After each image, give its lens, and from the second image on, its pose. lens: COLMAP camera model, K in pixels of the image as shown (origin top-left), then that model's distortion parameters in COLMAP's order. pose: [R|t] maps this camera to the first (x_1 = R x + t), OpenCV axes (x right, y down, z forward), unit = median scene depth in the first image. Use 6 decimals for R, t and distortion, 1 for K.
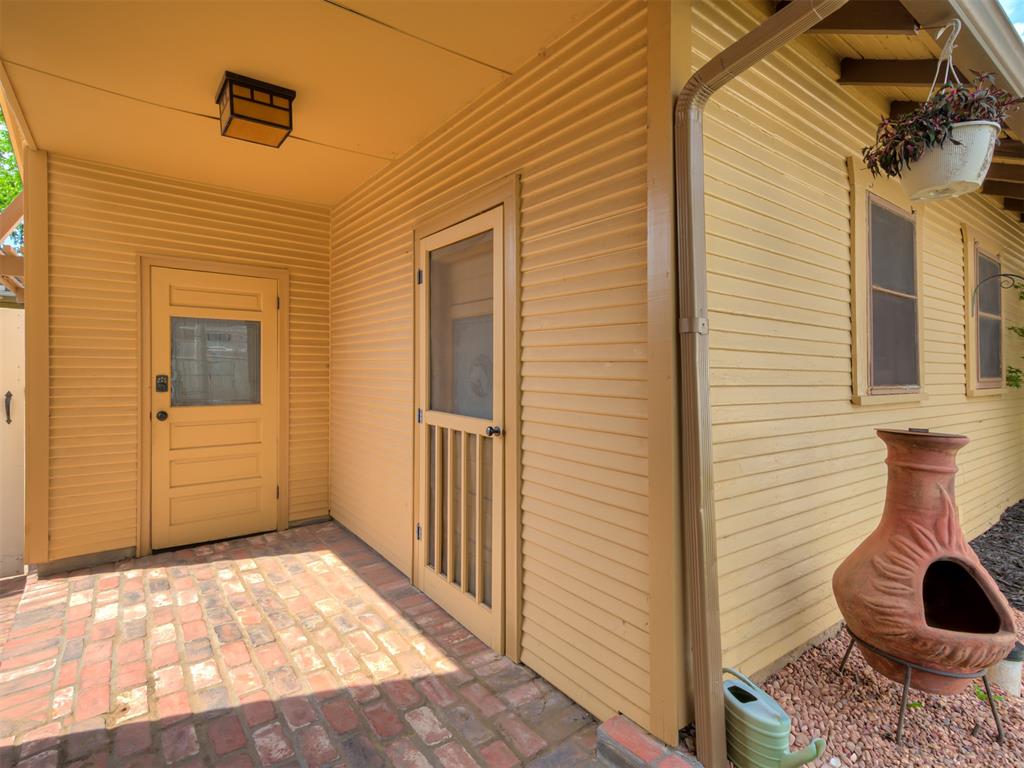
lens RADIAL K [[516.5, 0, 507.8], [0, 516.5, 374.6], [0, 0, 1]] dist [0.011500, -0.000534]
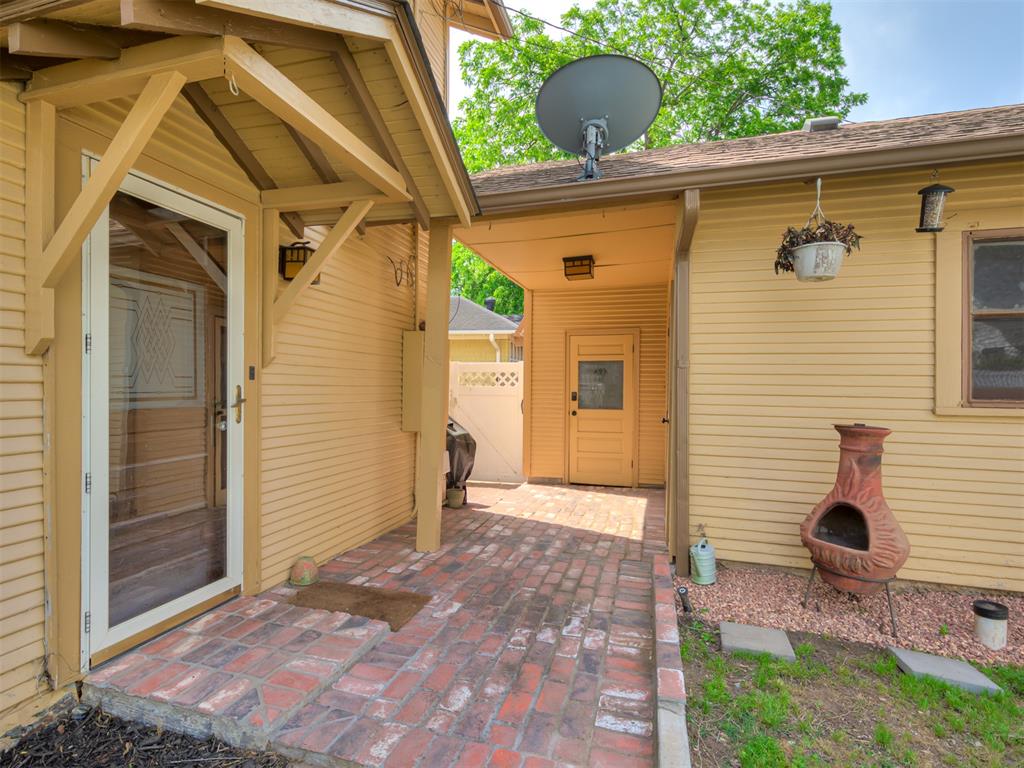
lens RADIAL K [[512.5, 0, 491.7], [0, 512.5, 399.5], [0, 0, 1]] dist [0.006357, 0.001469]
pose [[0.588941, 0.011693, -0.808091, 0.866741], [-0.008665, 0.999929, 0.008154, 0.019579], [0.808129, 0.002200, 0.589001, -0.455989]]
